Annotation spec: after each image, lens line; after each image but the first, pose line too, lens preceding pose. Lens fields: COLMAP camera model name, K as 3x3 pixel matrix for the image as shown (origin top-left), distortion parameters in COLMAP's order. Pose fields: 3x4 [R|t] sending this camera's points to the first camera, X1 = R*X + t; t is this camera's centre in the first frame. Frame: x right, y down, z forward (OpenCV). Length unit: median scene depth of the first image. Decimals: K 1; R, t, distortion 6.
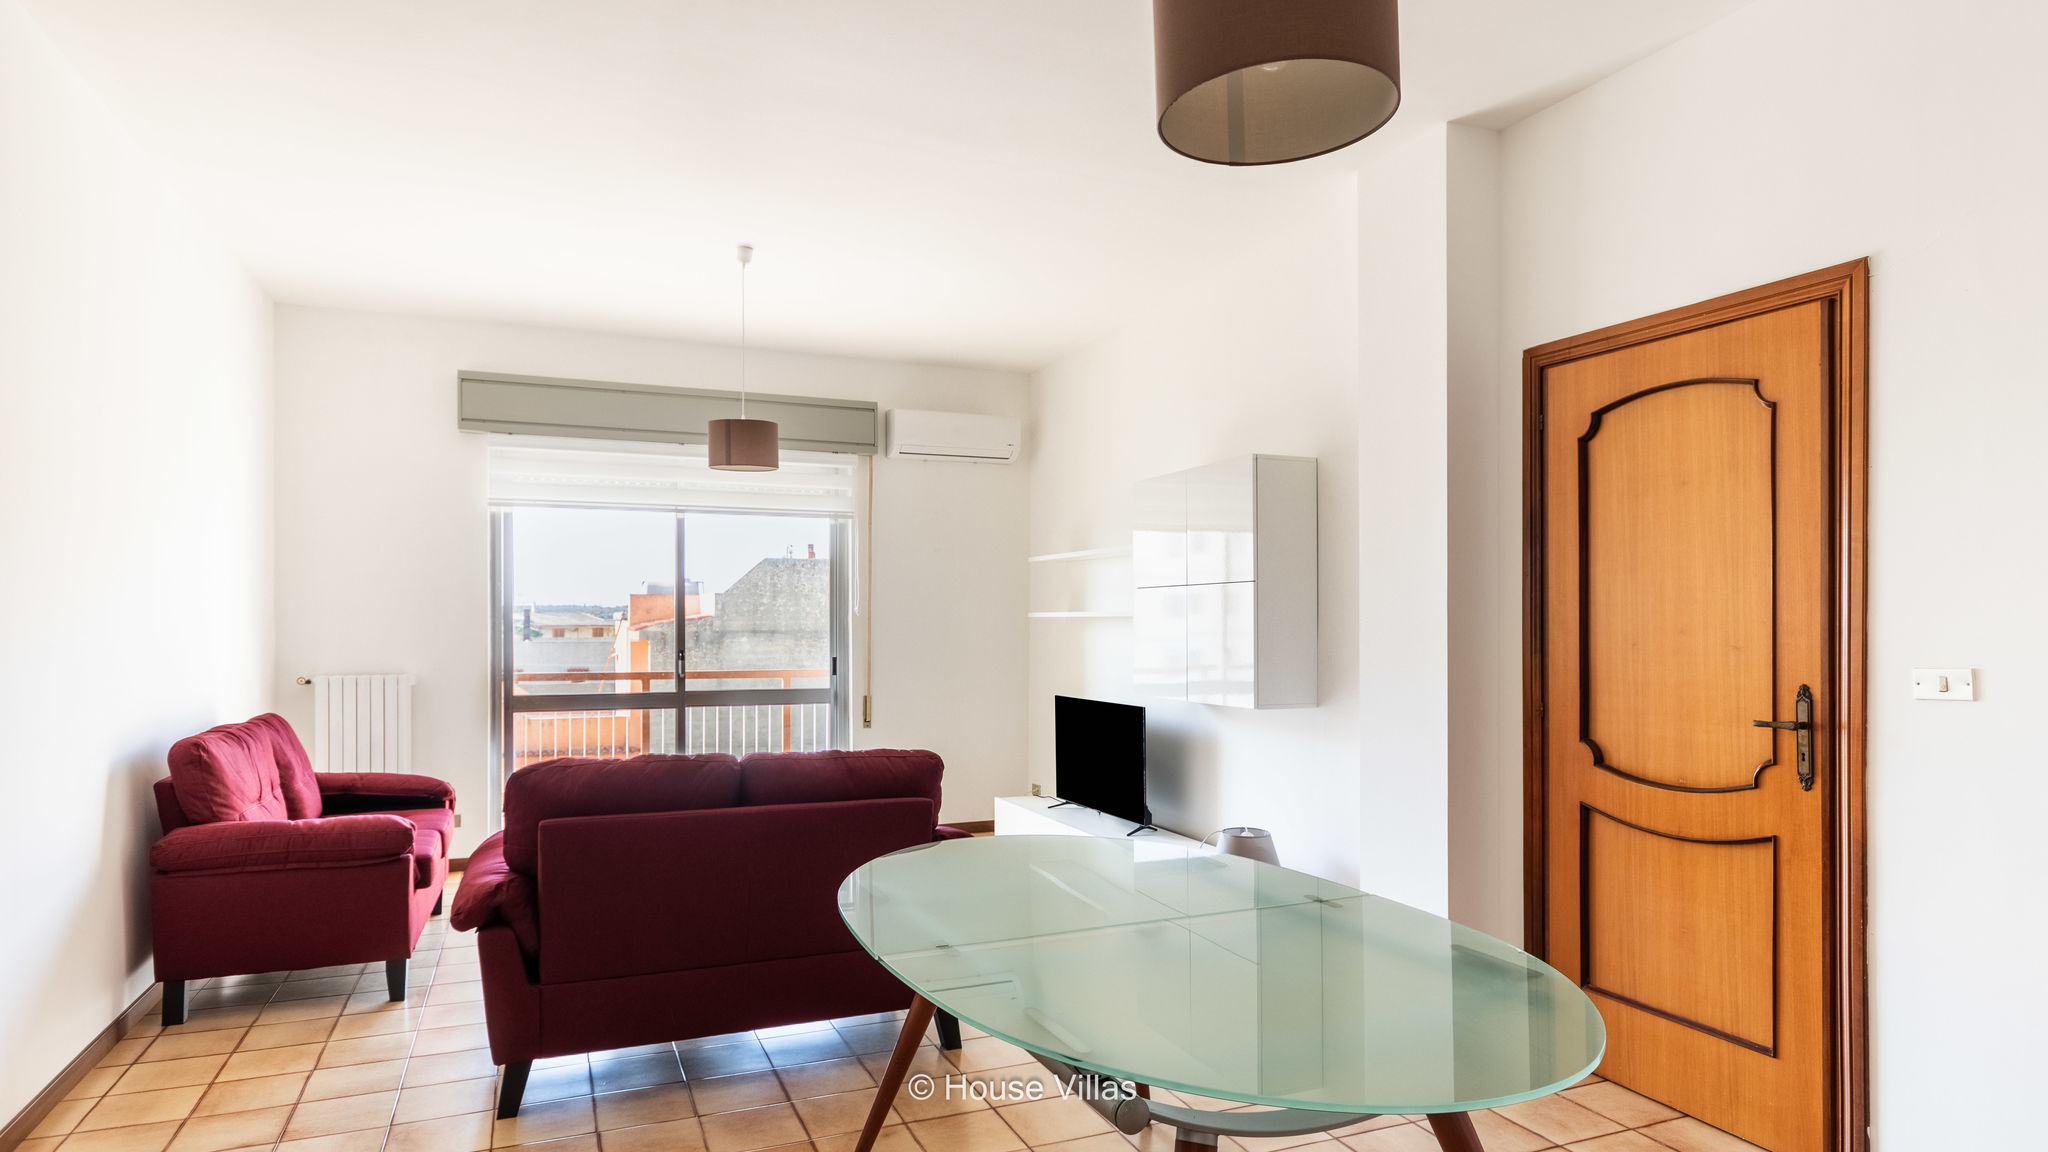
lens RADIAL K [[1277.7, 0, 1024.0], [0, 1277.7, 576.0], [0, 0, 1]] dist [0.000218, 0.000774]
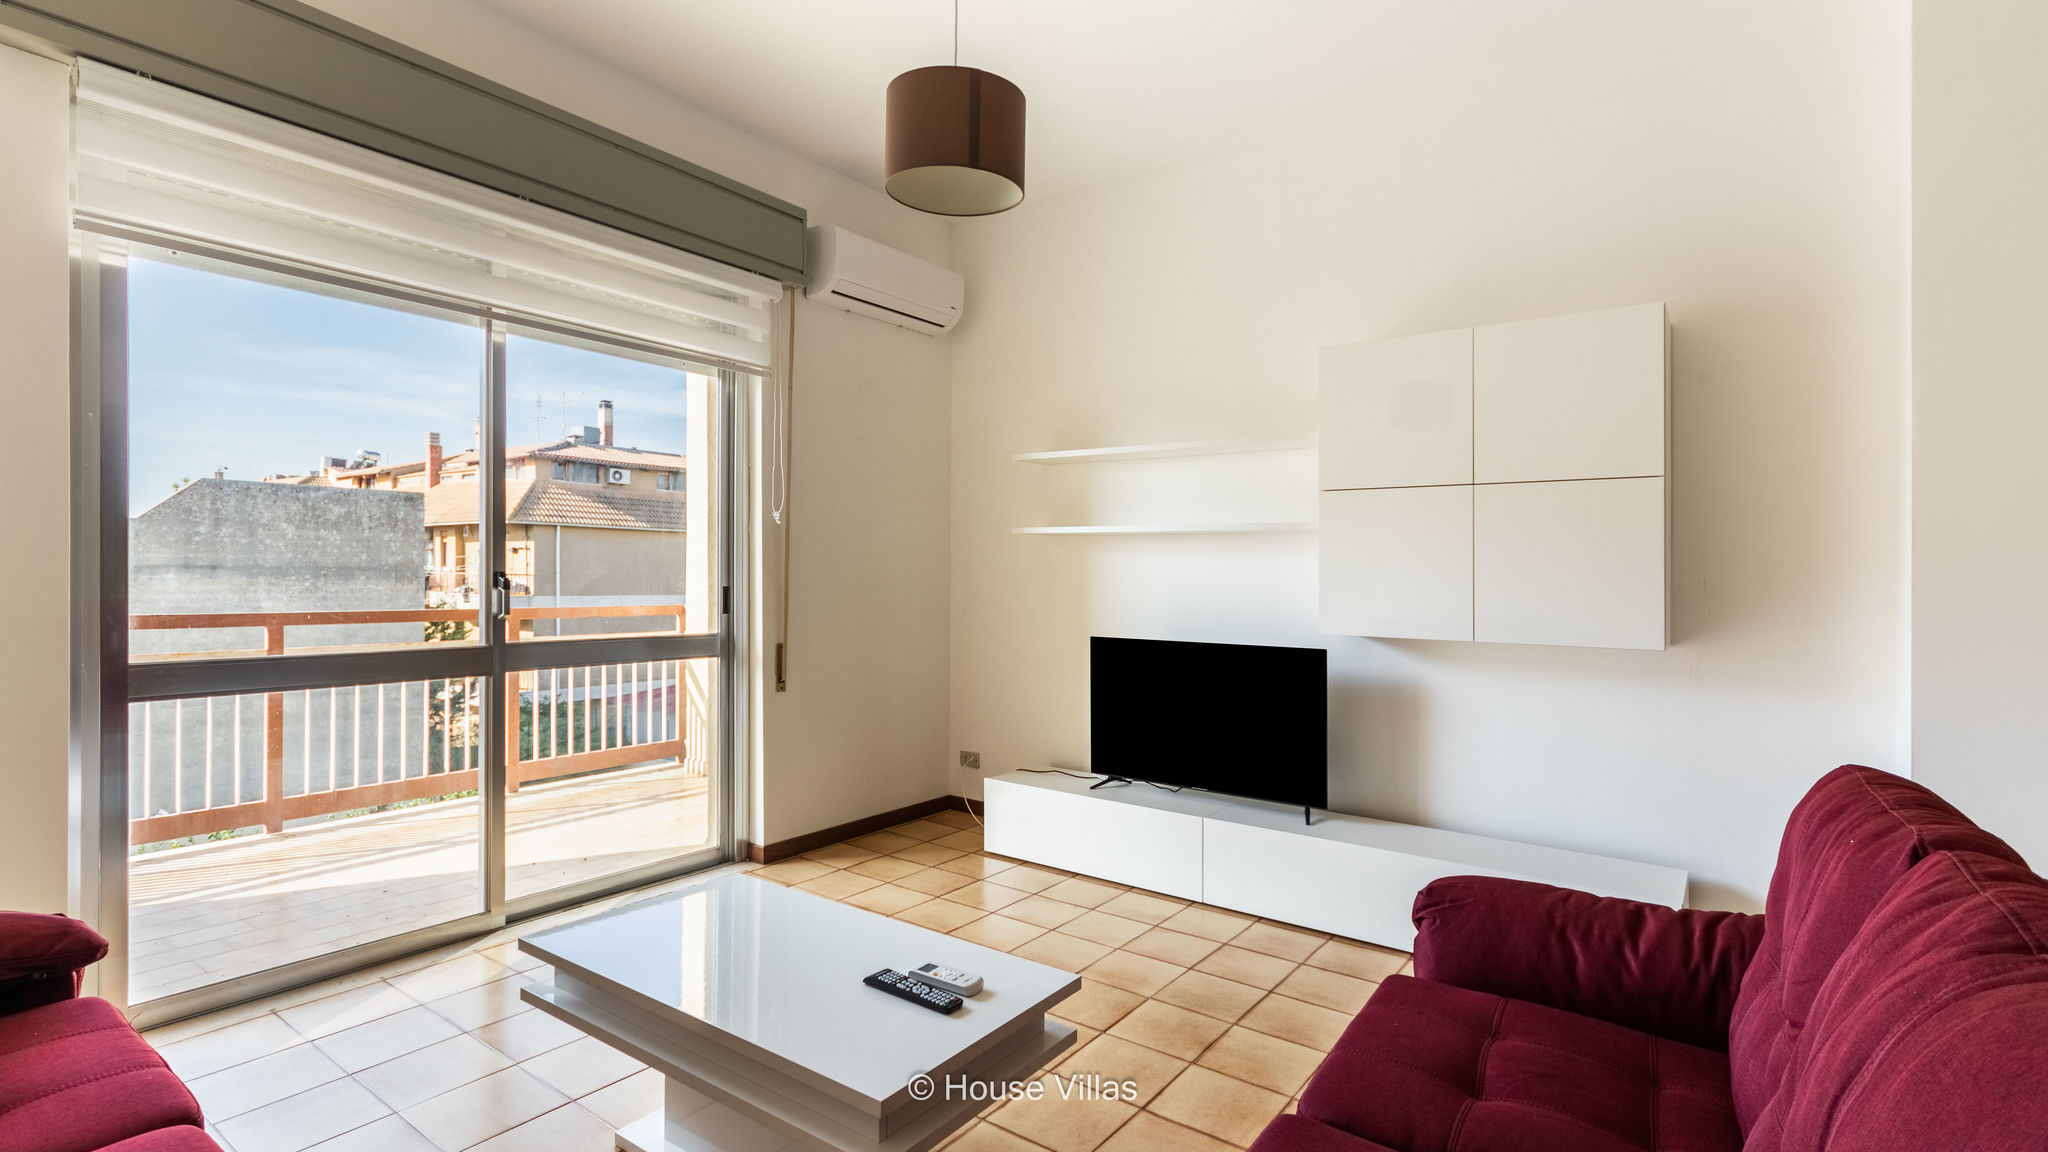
lens RADIAL K [[999.8, 0, 1015.3], [0, 999.8, 535.7], [0, 0, 1]] dist [-0.012428, 0.000579]
pose [[0.840608, 0.031902, 0.540703, -0.314776], [-0.031083, 0.999460, -0.010646, 0.040446], [-0.540751, -0.007858, 0.841146, 0.512761]]
